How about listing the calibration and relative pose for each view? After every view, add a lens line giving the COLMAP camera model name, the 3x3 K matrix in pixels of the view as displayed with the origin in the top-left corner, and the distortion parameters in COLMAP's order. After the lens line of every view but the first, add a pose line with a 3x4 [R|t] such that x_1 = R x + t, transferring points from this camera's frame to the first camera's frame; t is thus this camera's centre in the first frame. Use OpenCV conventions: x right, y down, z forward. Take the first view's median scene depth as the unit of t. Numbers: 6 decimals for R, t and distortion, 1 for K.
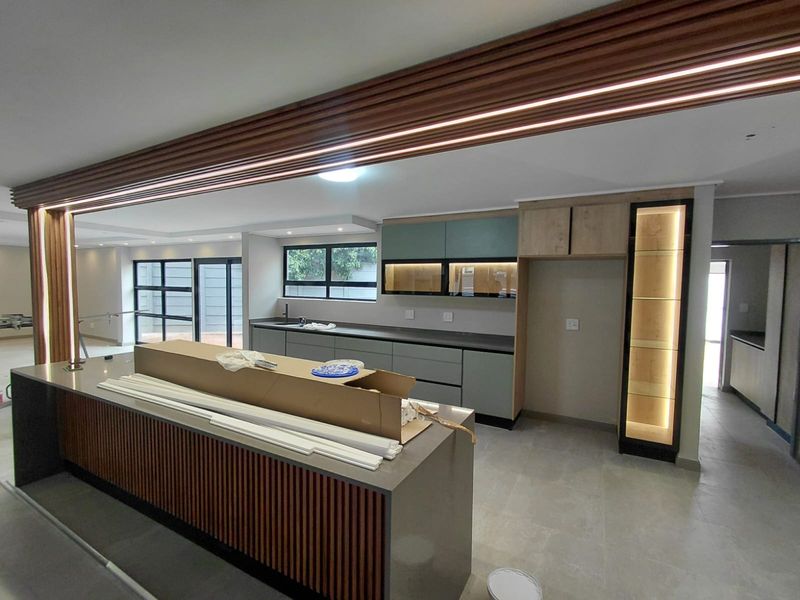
lens RADIAL K [[366.8, 0, 398.8], [0, 366.8, 302.7], [0, 0, 1]] dist [-0.000252, -0.000758]
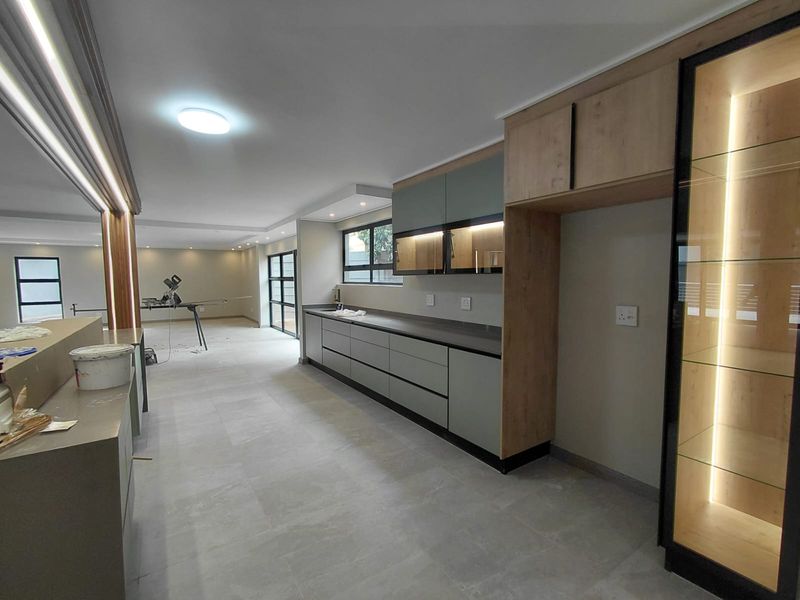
lens RADIAL K [[366.8, 0, 398.8], [0, 366.8, 302.7], [0, 0, 1]] dist [-0.000252, -0.000758]
pose [[0.883755, 0.009163, -0.467861, 0.378197], [-0.000346, 0.999821, 0.018928, 0.024244], [0.467950, -0.016566, 0.883599, 0.285739]]
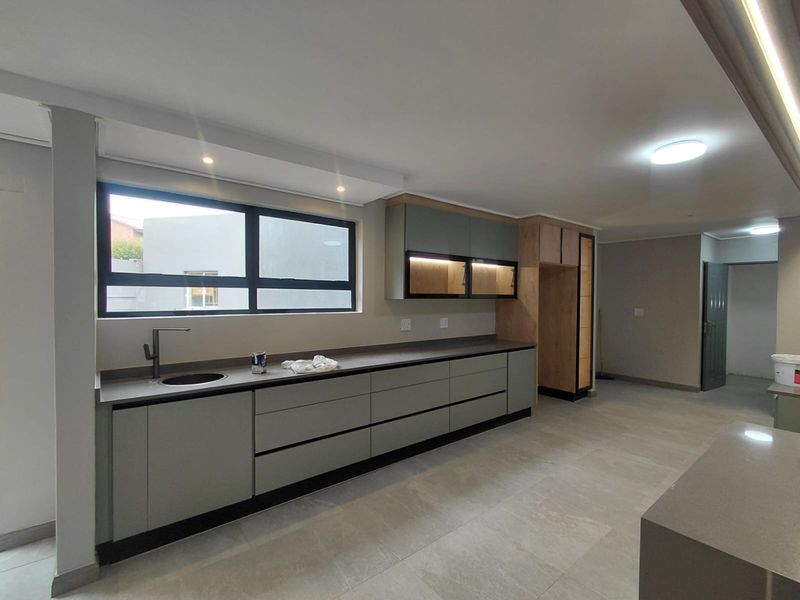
lens RADIAL K [[366.8, 0, 398.8], [0, 366.8, 302.7], [0, 0, 1]] dist [-0.000252, -0.000758]
pose [[0.389276, -0.033546, 0.920510, -0.747210], [0.042745, 0.998918, 0.018327, -0.031422], [-0.920129, 0.032213, 0.390288, 0.786541]]
